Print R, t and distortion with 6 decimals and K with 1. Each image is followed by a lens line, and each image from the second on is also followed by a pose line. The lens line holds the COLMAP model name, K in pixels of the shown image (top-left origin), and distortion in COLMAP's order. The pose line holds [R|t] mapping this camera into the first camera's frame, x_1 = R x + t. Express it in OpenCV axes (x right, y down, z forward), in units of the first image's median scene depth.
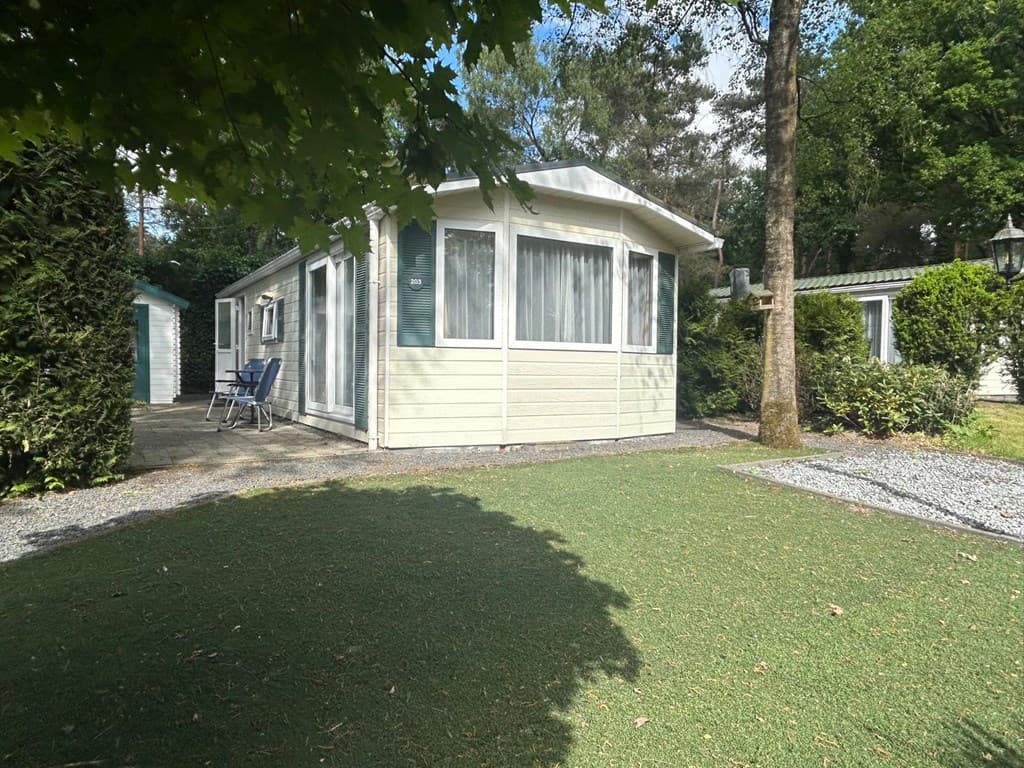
lens RADIAL K [[666.9, 0, 512.0], [0, 666.9, 384.0], [0, 0, 1]] dist [0.000229, -0.000940]
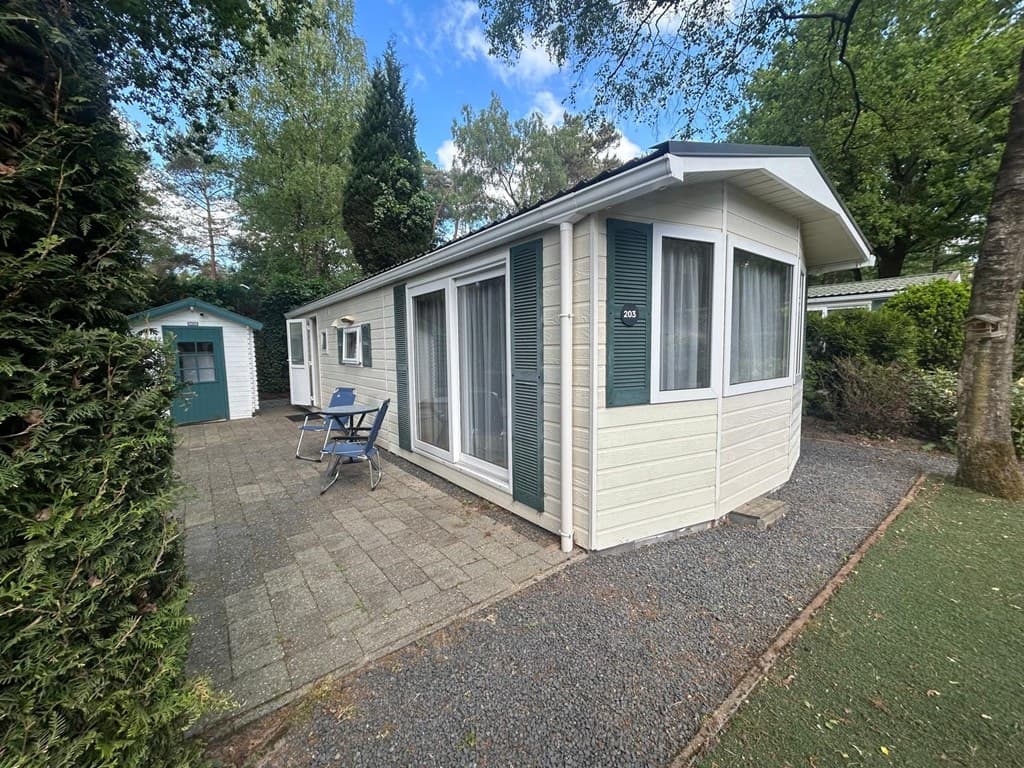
lens RADIAL K [[410.8, 0, 512.0], [0, 410.8, 384.0], [0, 0, 1]] dist [-0.000188, -0.000148]
pose [[0.993813, -0.034919, 0.105437, -0.276328], [0.028465, 0.997663, 0.062114, -0.097741], [-0.107360, -0.058728, 0.992484, 0.516315]]
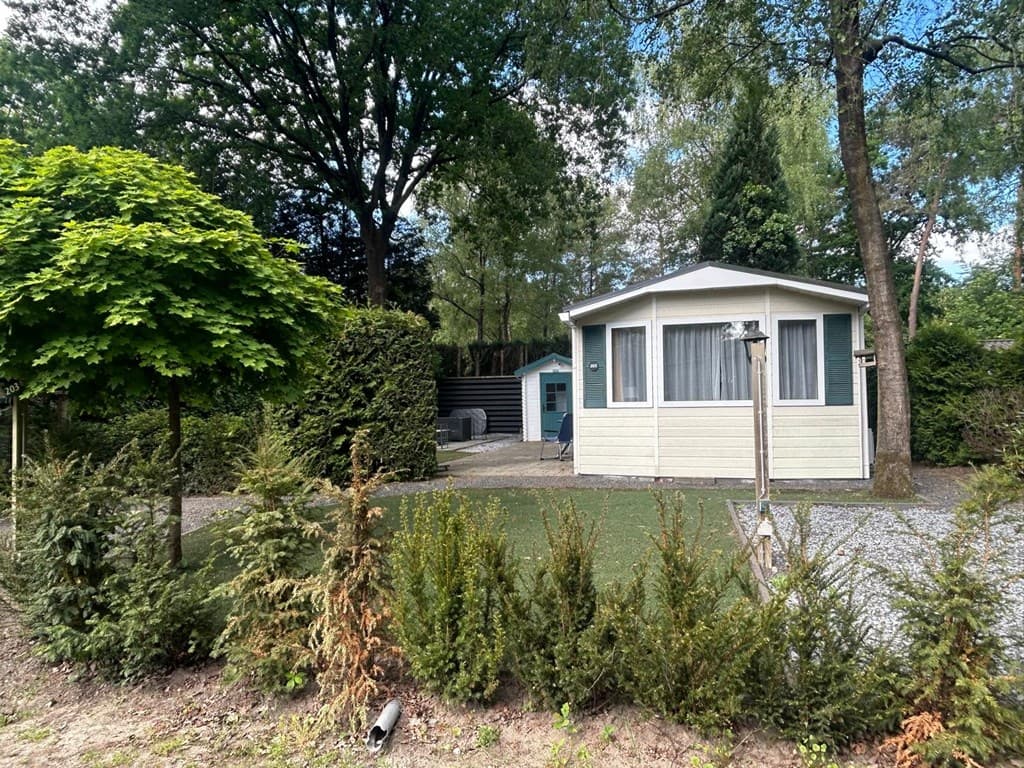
lens RADIAL K [[666.9, 0, 512.0], [0, 666.9, 384.0], [0, 0, 1]] dist [0.000229, -0.000940]
pose [[0.683122, -0.043554, -0.729004, 0.743730], [0.005402, 0.998494, -0.054593, -0.025823], [0.730284, 0.033355, 0.682328, -0.158522]]
